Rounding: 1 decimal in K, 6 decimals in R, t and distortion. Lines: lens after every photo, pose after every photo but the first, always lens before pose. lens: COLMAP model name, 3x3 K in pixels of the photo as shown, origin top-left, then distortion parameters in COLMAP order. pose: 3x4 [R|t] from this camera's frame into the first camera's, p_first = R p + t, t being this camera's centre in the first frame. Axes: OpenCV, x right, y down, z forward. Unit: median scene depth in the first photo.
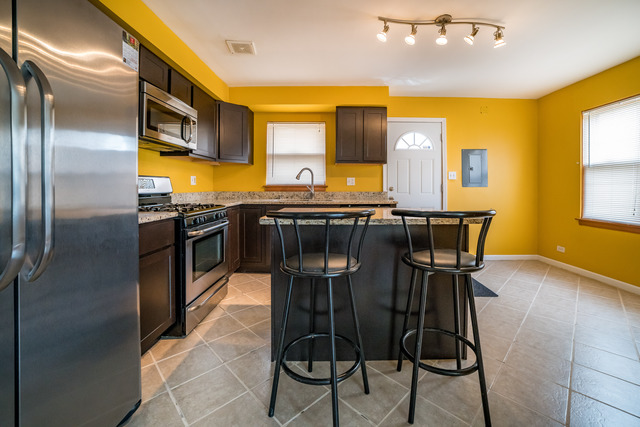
lens RADIAL K [[261.7, 0, 329.7], [0, 261.7, 188.8], [0, 0, 1]] dist [-0.030421, 0.000061]
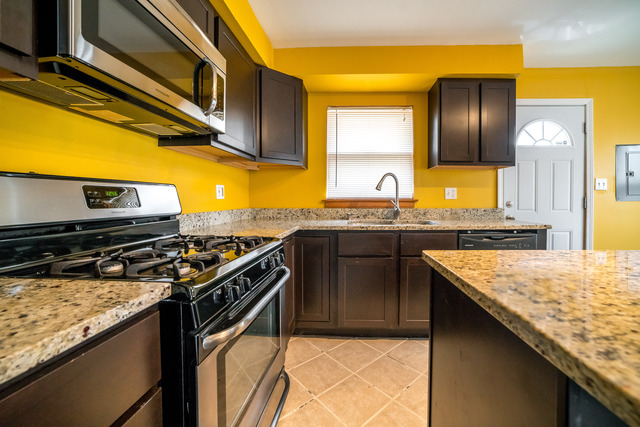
lens RADIAL K [[254.7, 0, 348.0], [0, 254.7, 204.1], [0, 0, 1]] dist [-0.027209, 0.000087]
pose [[0.999742, -0.002212, -0.022589, -0.181006], [0.002413, 0.999958, 0.008850, -0.006709], [0.022568, -0.008902, 0.999706, 0.351877]]
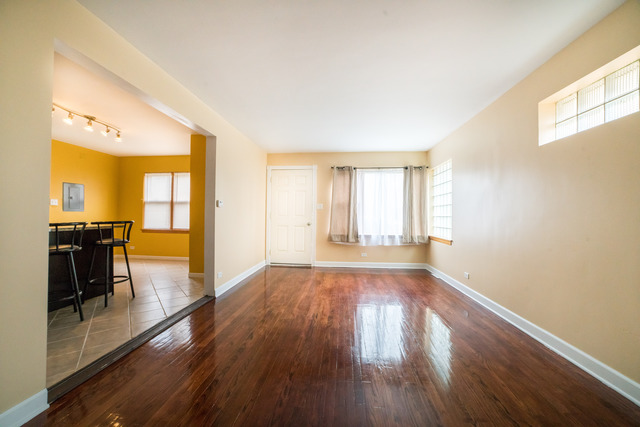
lens RADIAL K [[254.6, 0, 315.7], [0, 254.6, 212.2], [0, 0, 1]] dist [-0.001816, 0.000151]
pose [[0.125546, 0.014600, 0.991980, -0.612284], [-0.007861, 0.999875, -0.013721, 0.004604], [-0.992057, -0.006075, 0.125645, -0.429322]]
